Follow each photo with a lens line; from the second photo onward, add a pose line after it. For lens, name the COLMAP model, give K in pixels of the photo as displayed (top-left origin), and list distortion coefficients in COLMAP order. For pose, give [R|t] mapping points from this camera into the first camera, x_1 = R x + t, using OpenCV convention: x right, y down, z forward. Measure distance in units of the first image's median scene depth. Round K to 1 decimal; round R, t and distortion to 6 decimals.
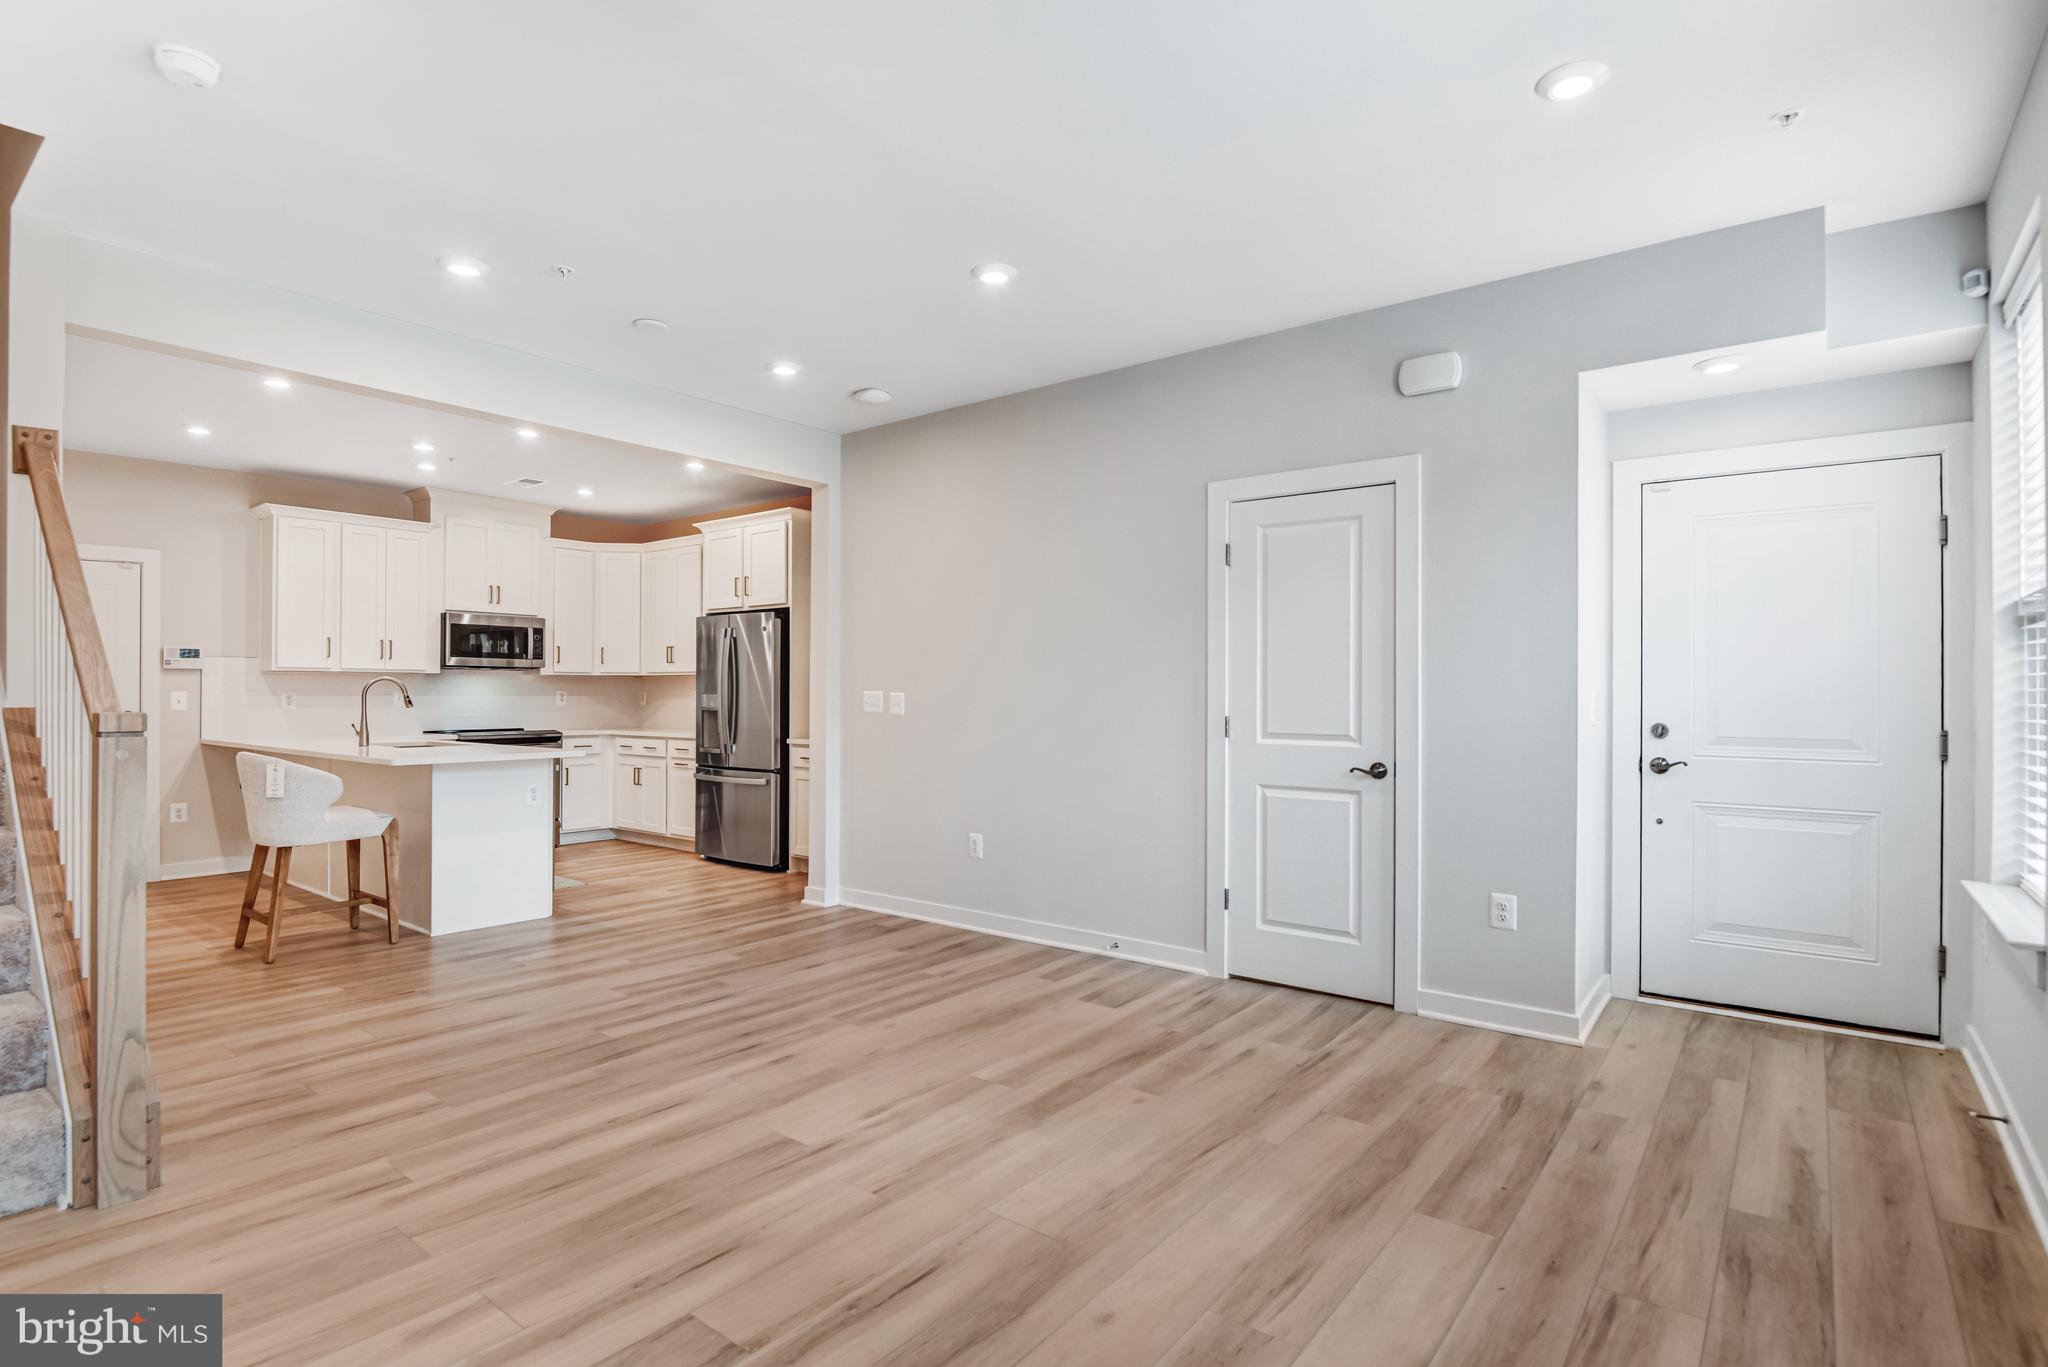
lens RADIAL K [[1010.0, 0, 1010.9], [0, 1010.0, 680.5], [0, 0, 1]] dist [-0.000652, -0.013927]
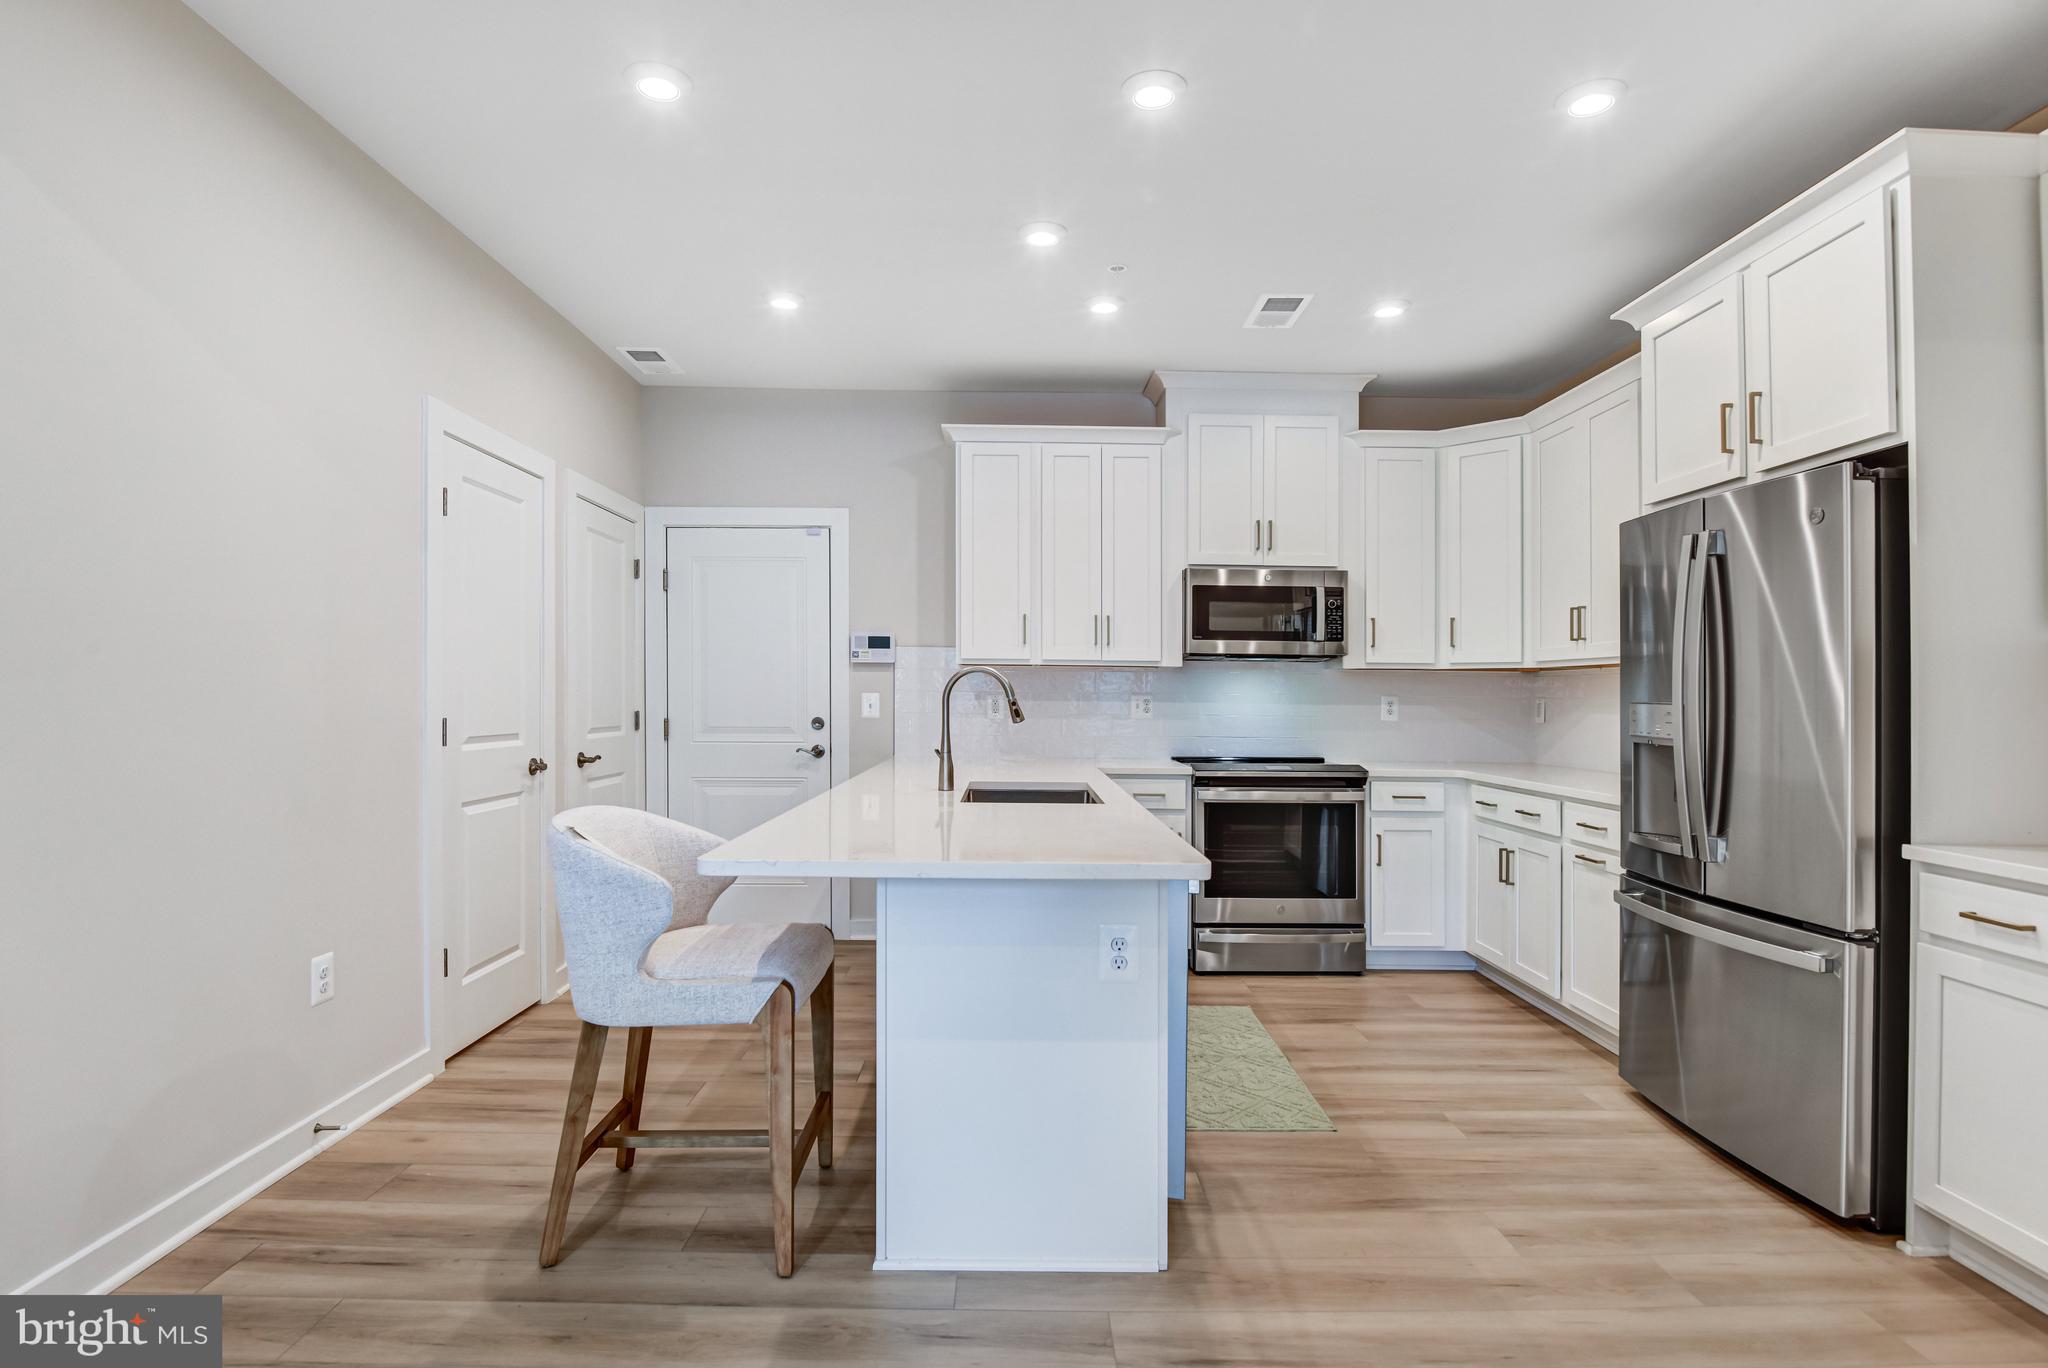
lens RADIAL K [[1027.4, 0, 1025.8], [0, 1027.4, 673.4], [0, 0, 1]] dist [-0.000729, -0.013902]
pose [[0.635695, -0.011567, -0.771854, -0.136975], [0.000195, 0.999890, -0.014823, 0.006912], [0.771940, 0.009272, 0.635627, 0.531404]]
